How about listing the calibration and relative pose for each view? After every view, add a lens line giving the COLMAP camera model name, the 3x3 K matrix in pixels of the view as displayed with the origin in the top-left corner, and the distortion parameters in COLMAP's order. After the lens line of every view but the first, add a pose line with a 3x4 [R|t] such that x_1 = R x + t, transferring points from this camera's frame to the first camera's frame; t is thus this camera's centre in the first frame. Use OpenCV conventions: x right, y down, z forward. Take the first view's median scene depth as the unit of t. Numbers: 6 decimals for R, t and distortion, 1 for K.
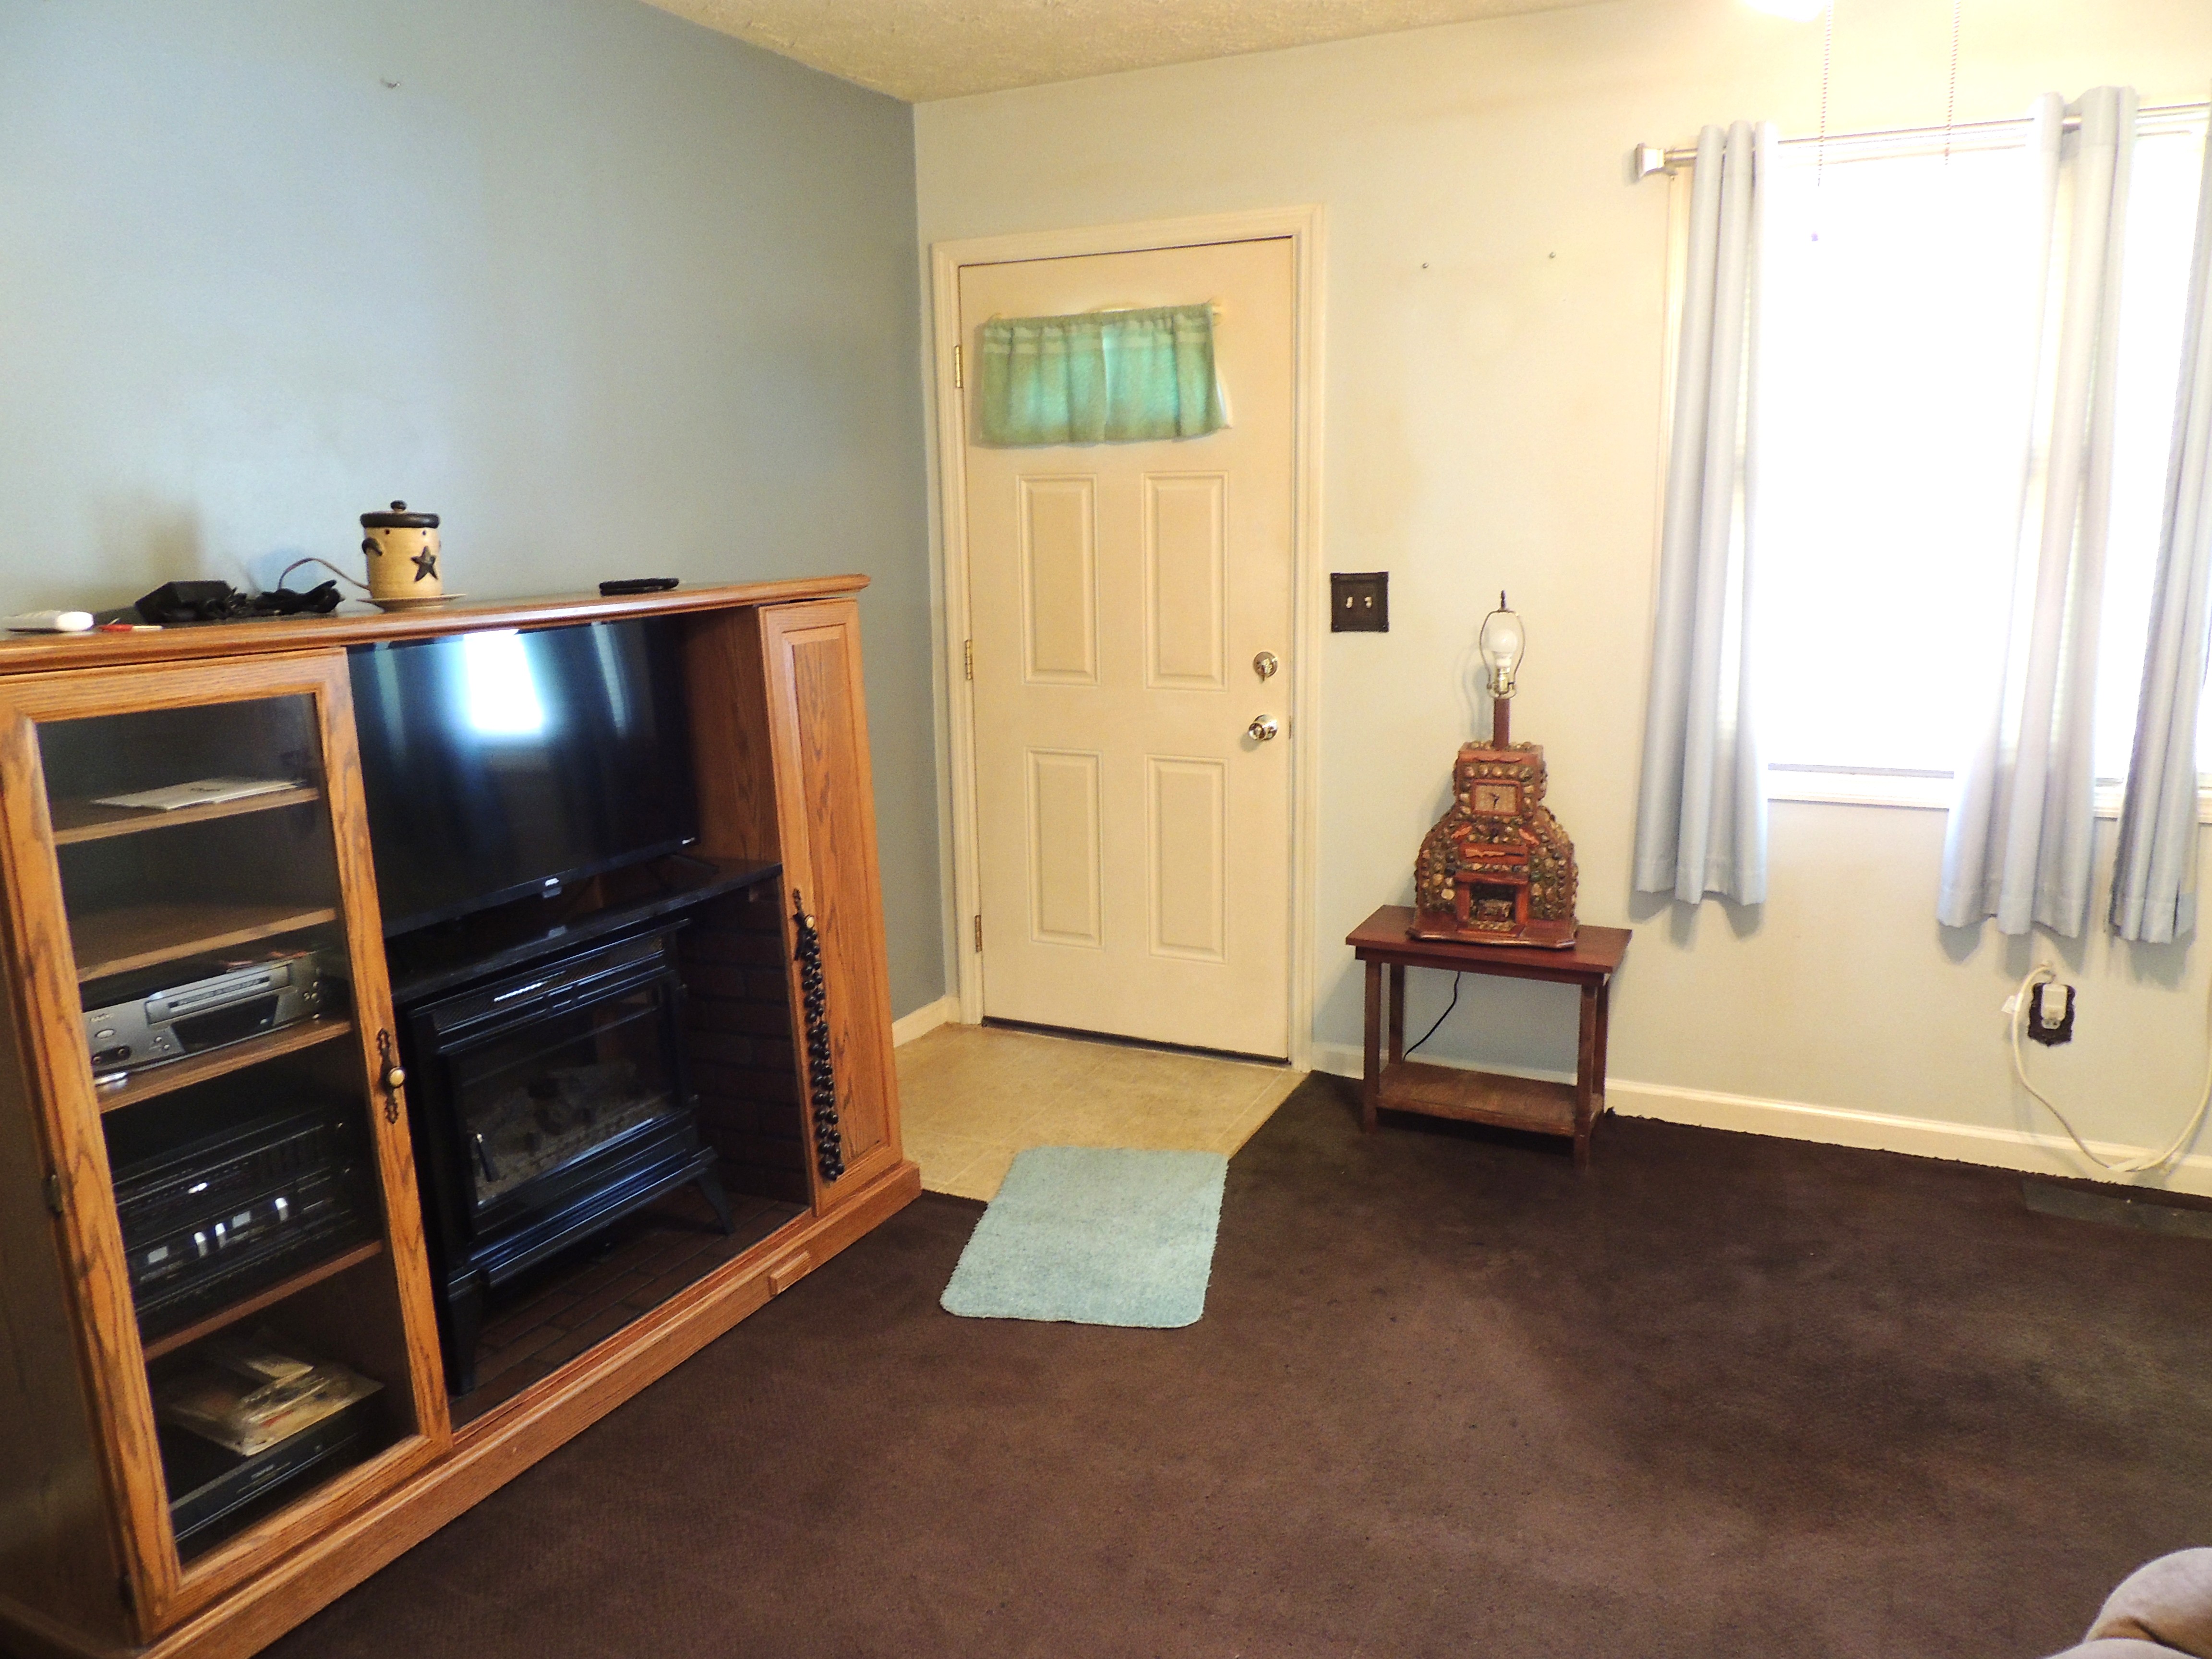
lens RADIAL K [[1569.6, 0, 1119.4], [0, 1569.6, 823.0], [0, 0, 1]] dist [-0.022482, 0.003572]
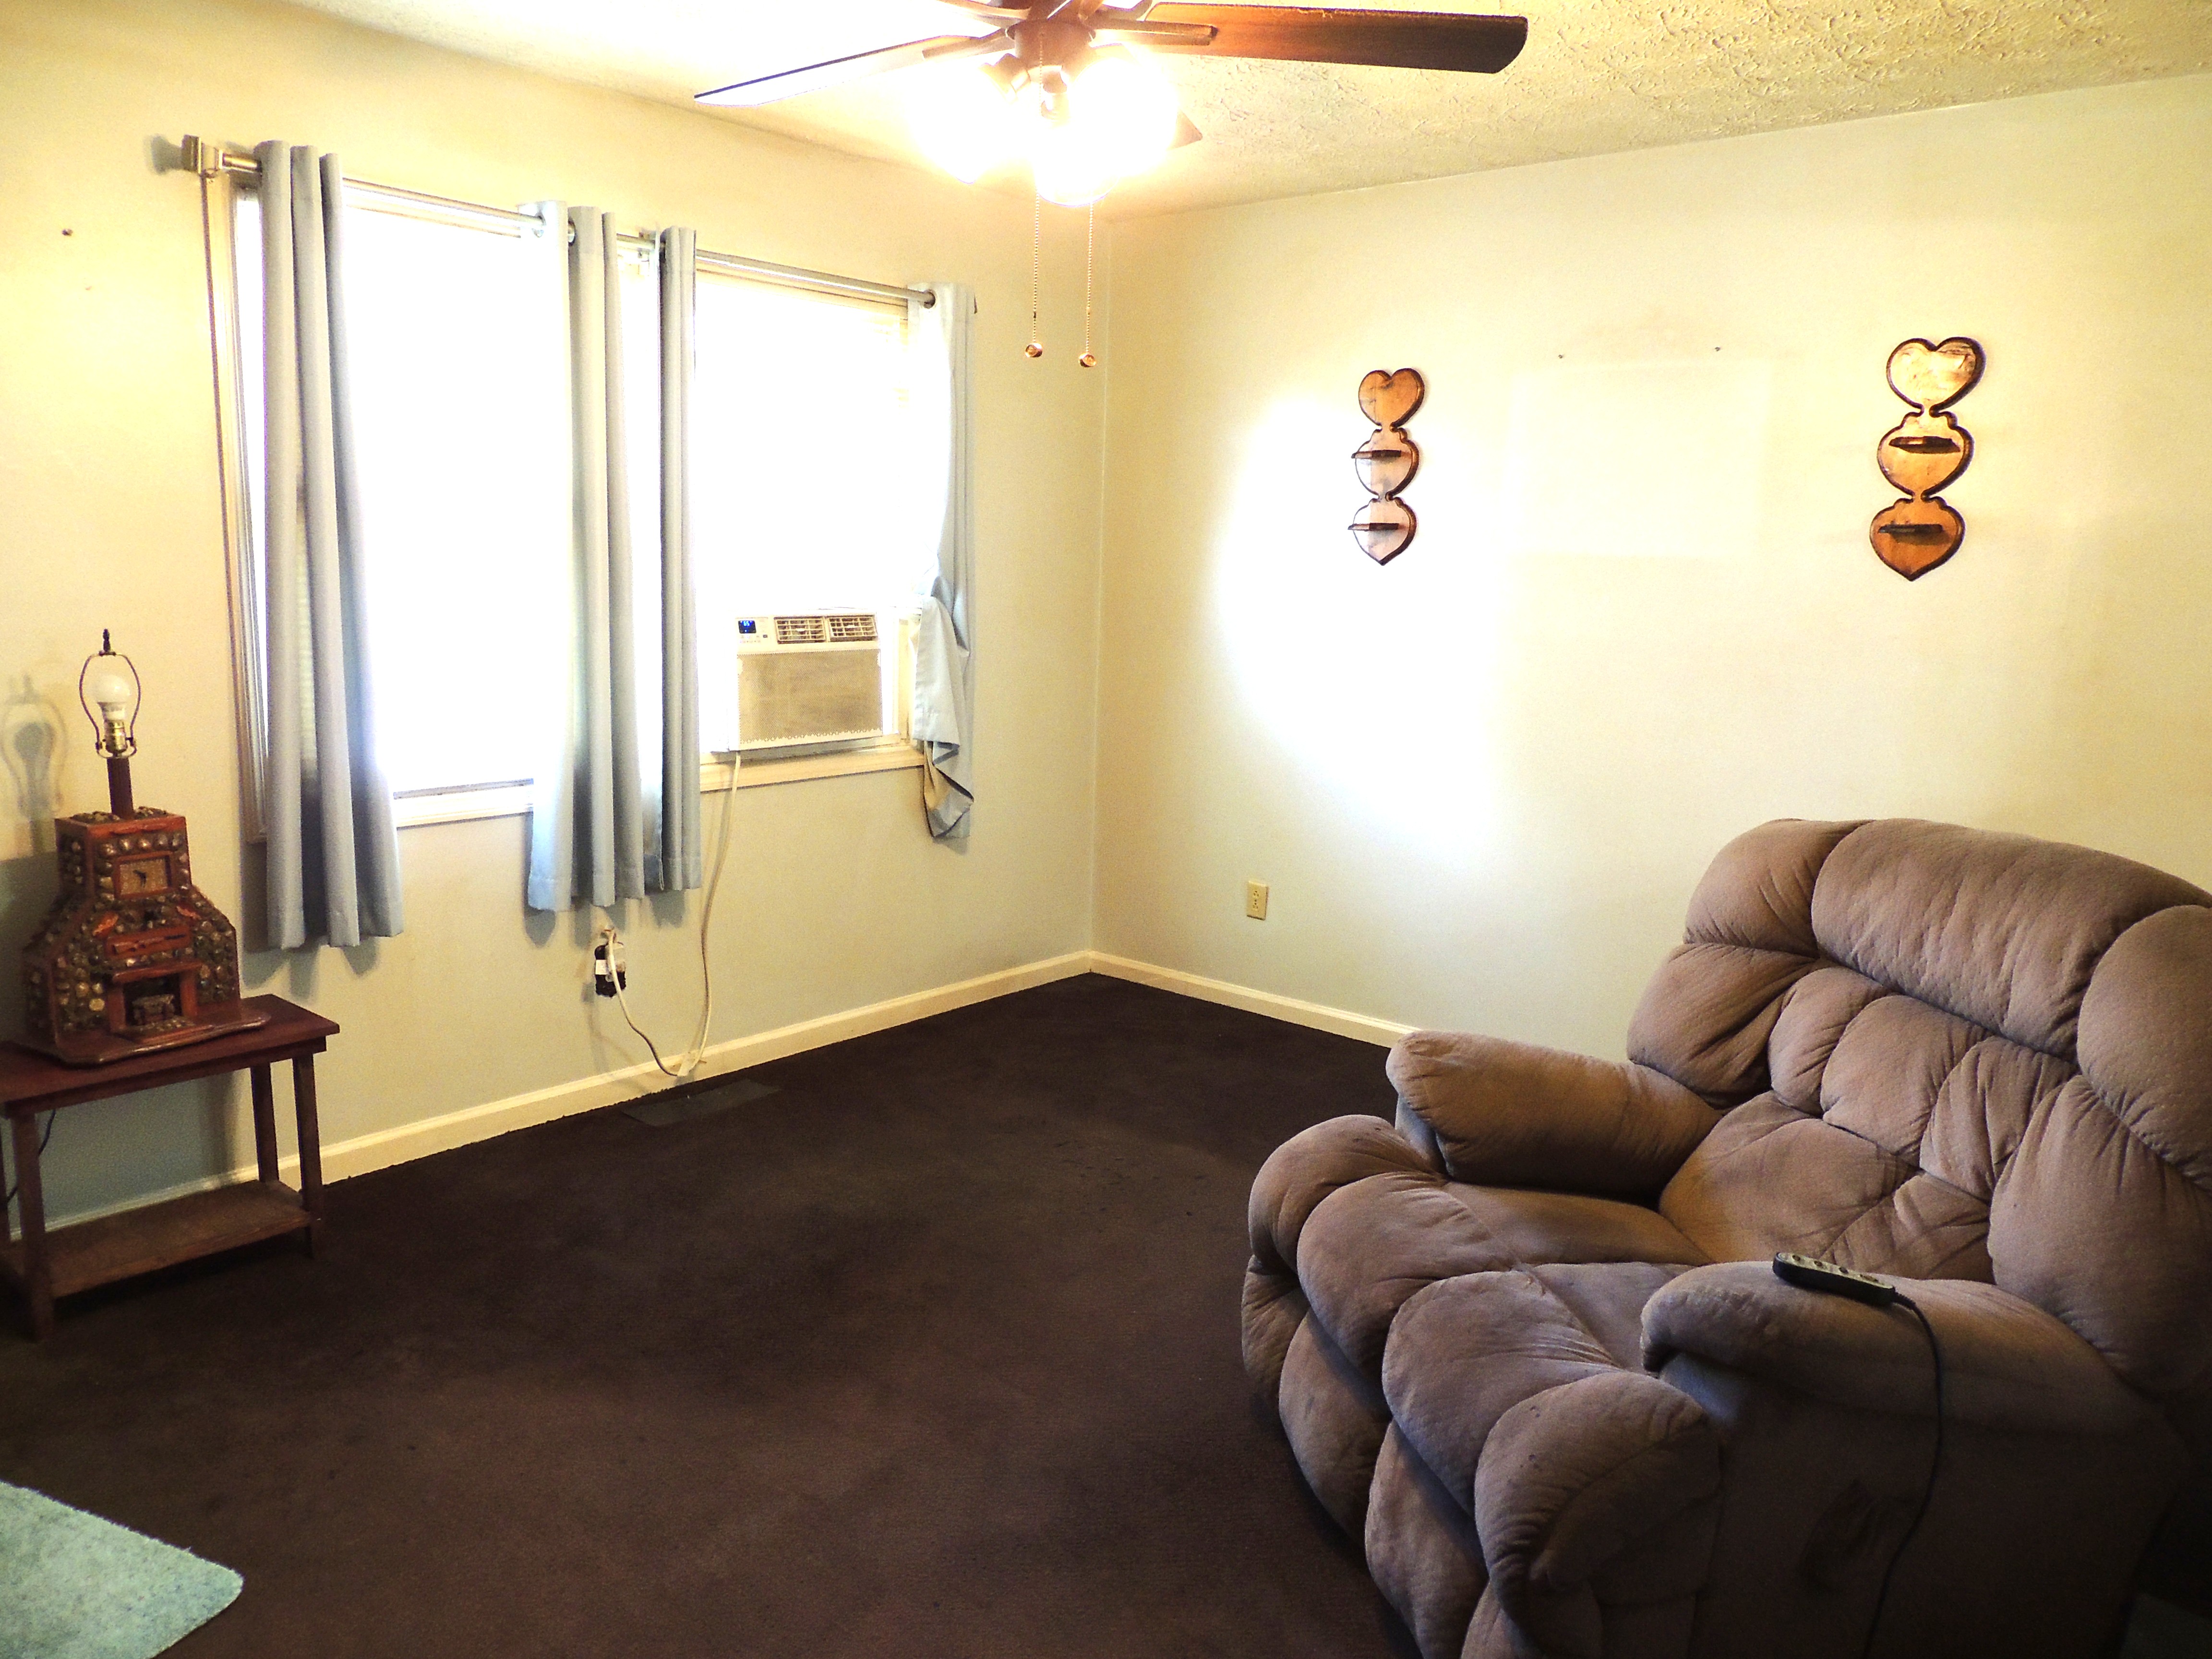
lens RADIAL K [[1569.6, 0, 1098.4], [0, 1569.6, 830.1], [0, 0, 1]] dist [-0.022482, 0.003572]
pose [[0.250924, -0.138258, 0.958082, -0.426062], [0.166598, 0.981147, 0.097954, -0.036250], [-0.953563, 0.135035, 0.269227, 0.287060]]
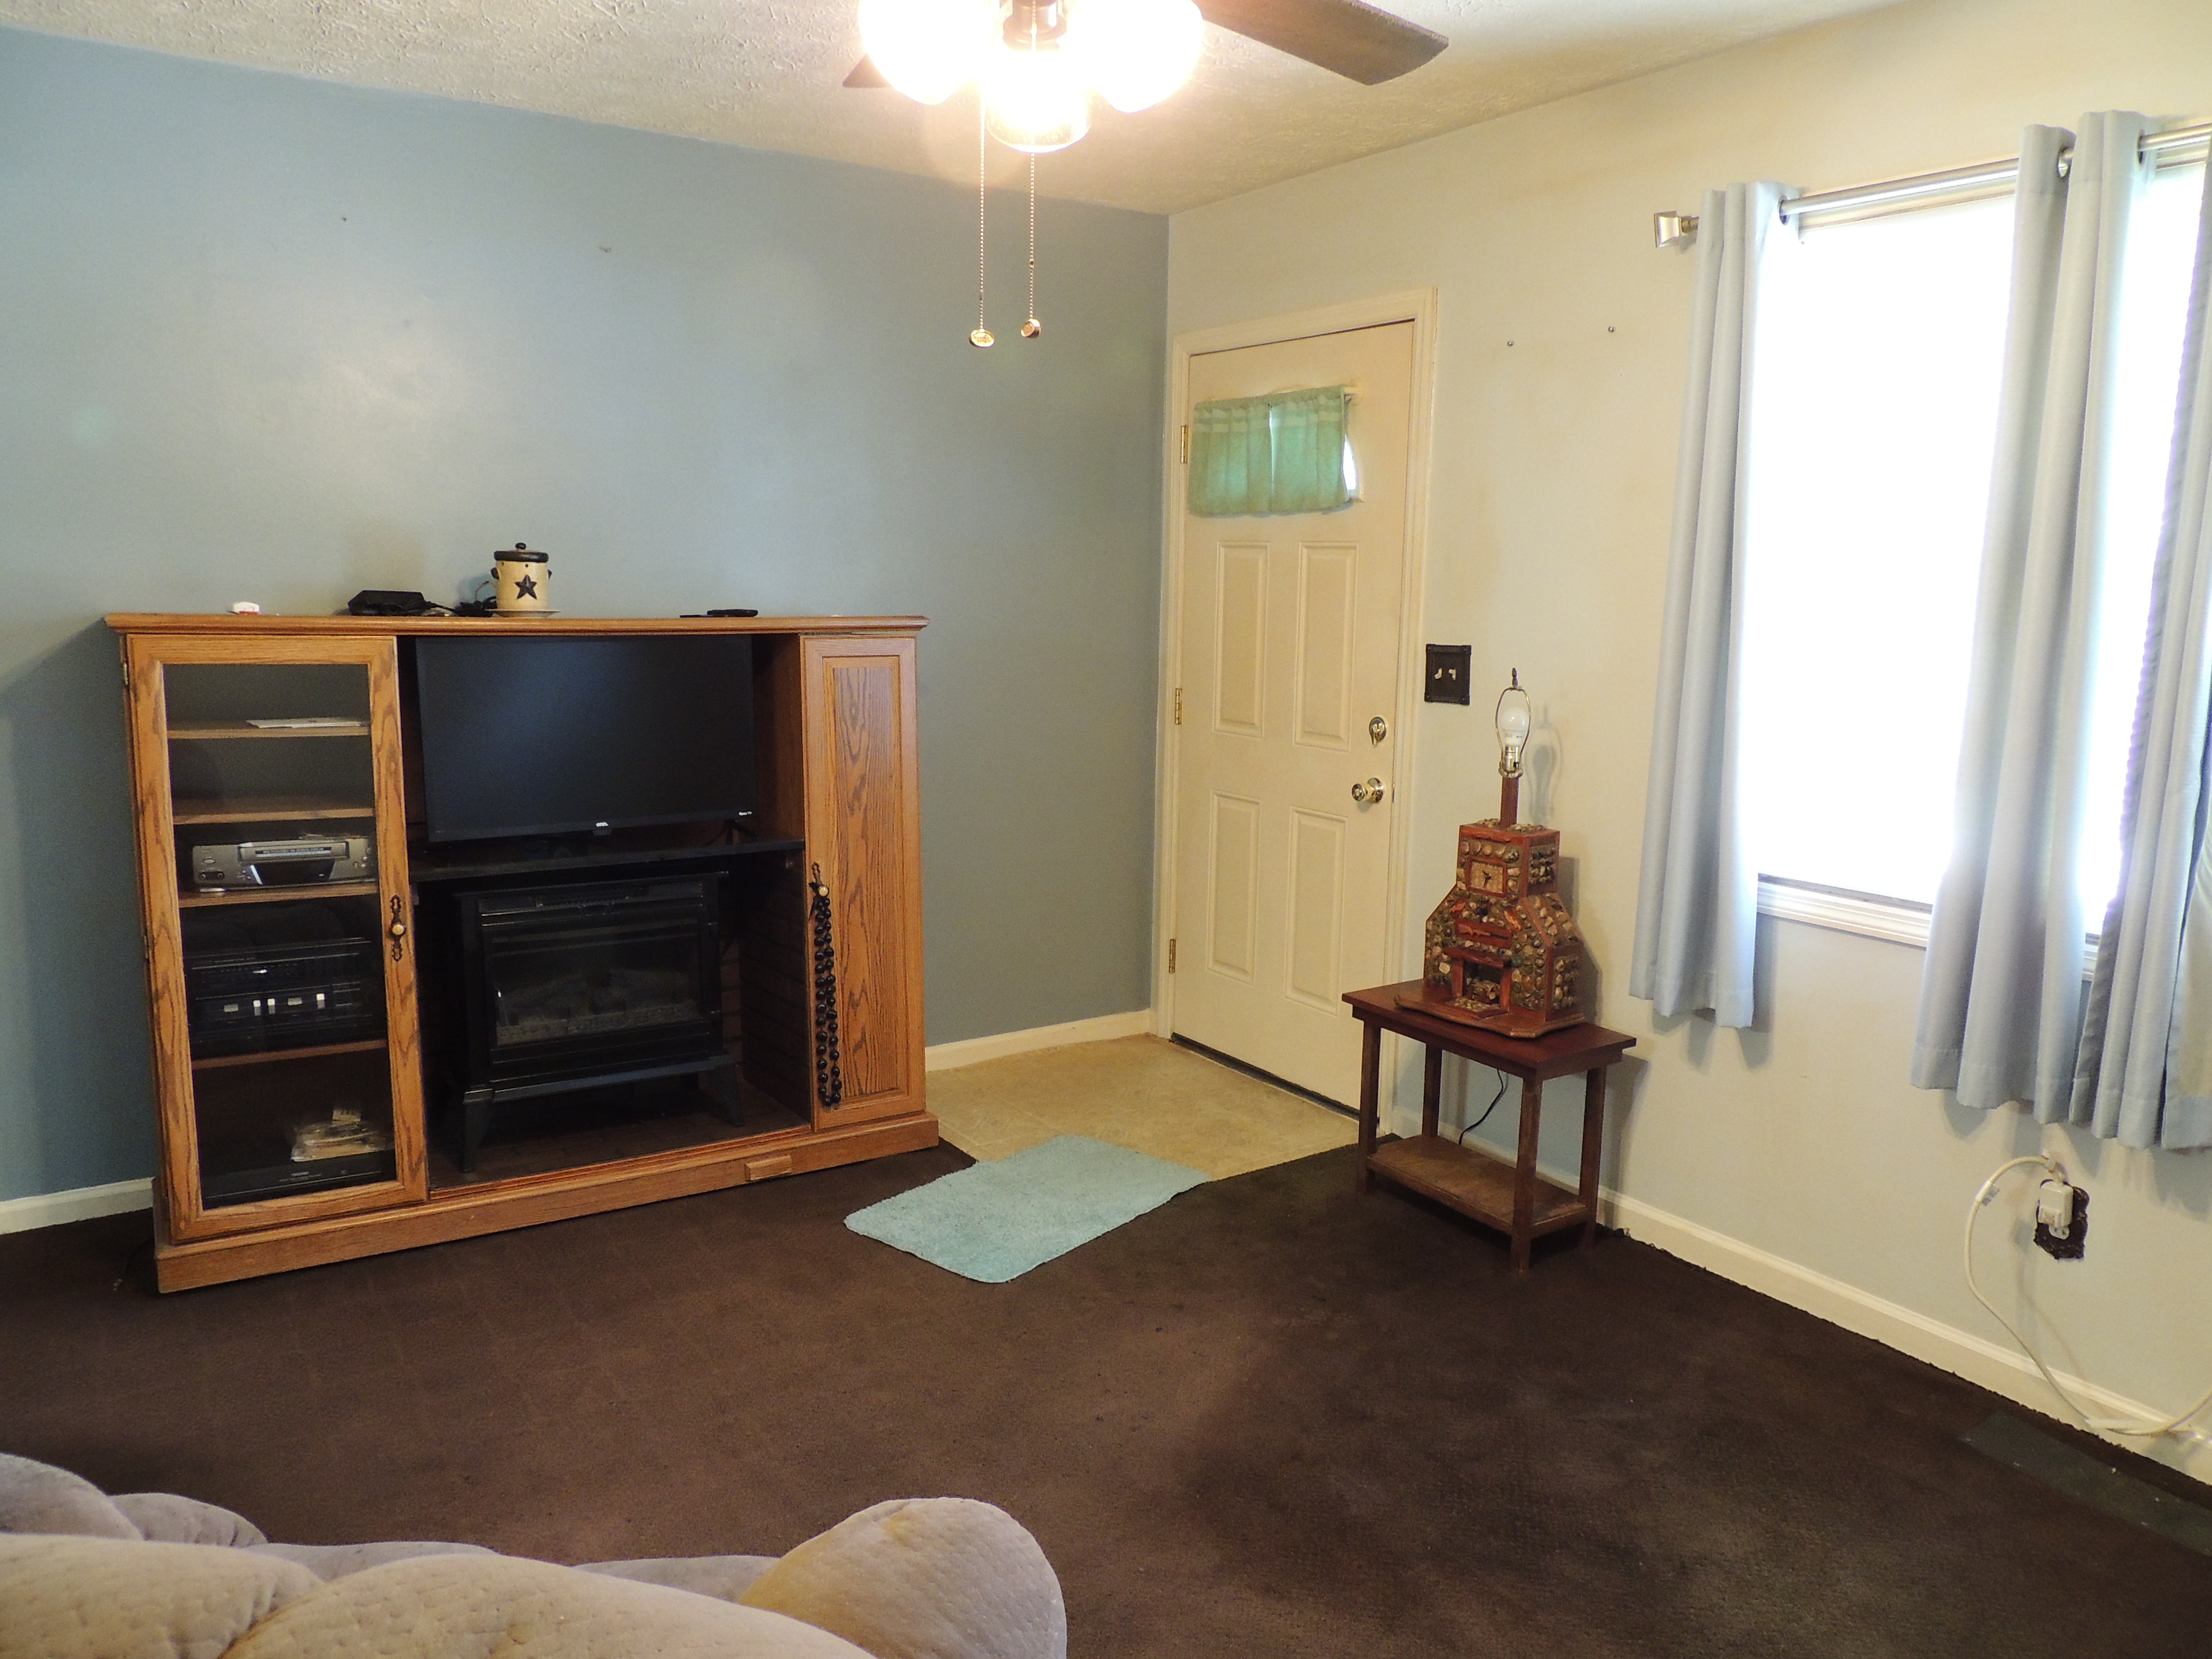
lens RADIAL K [[1569.6, 0, 1116.7], [0, 1569.6, 825.4], [0, 0, 1]] dist [-0.022482, 0.003572]
pose [[0.862513, 0.115219, -0.492743, 0.521955], [-0.135456, 0.990768, -0.005433, -0.011077], [0.487568, 0.071431, 0.870158, 0.027015]]
